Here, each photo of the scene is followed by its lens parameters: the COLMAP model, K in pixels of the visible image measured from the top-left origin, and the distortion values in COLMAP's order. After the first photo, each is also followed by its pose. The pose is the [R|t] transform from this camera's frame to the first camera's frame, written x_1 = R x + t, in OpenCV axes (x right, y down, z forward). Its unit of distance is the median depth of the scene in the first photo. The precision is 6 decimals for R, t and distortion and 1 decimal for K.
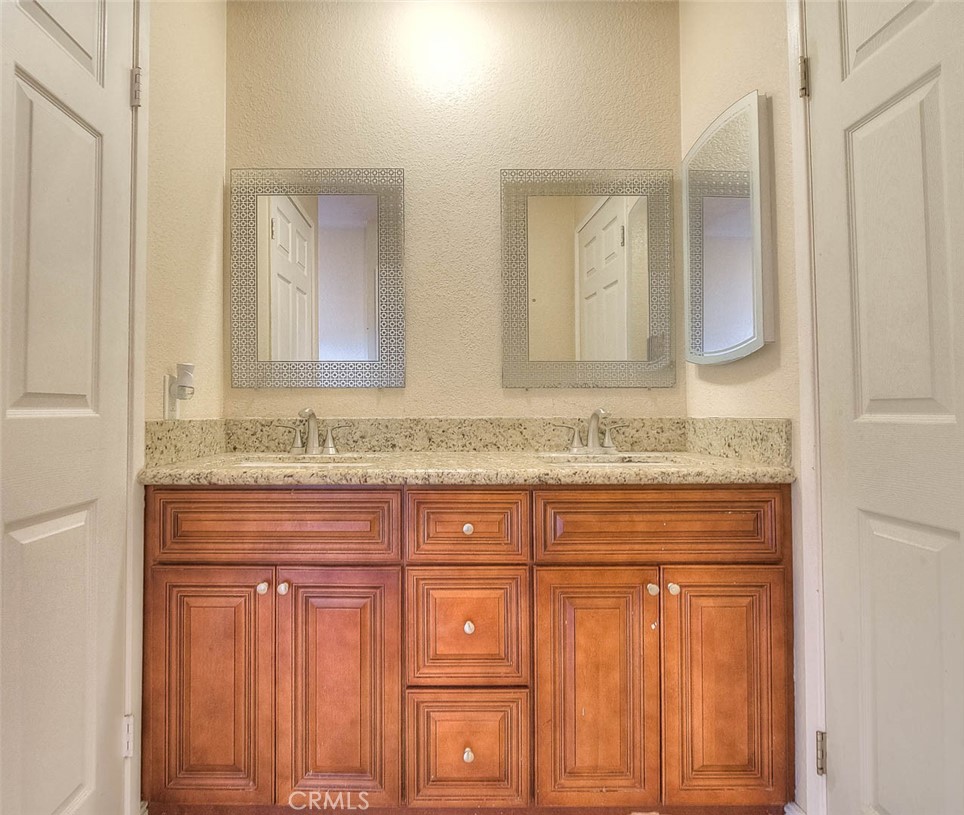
lens RADIAL K [[601.9, 0, 475.9], [0, 601.9, 405.5], [0, 0, 1]] dist [-0.009613, -0.001934]
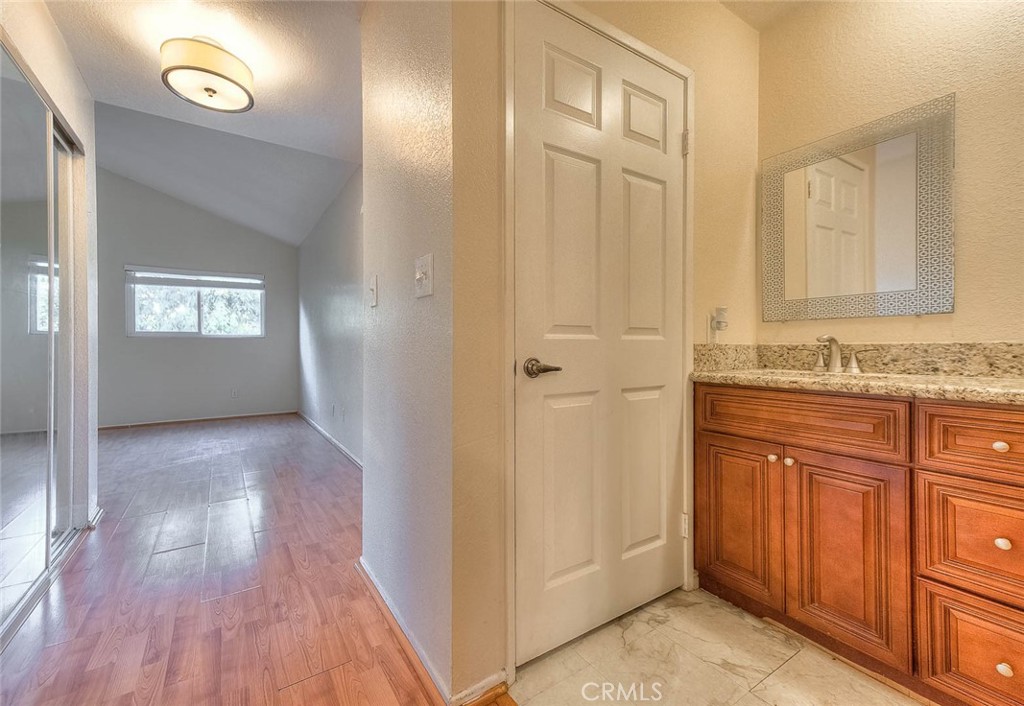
lens RADIAL K [[422.5, 0, 507.3], [0, 422.5, 349.6], [0, 0, 1]] dist [0.019086, -0.000497]
pose [[0.583628, 0.000655, -0.812021, 0.097536], [0.021836, 0.999625, 0.016501, 0.011374], [0.811727, -0.027362, 0.583395, -0.101700]]
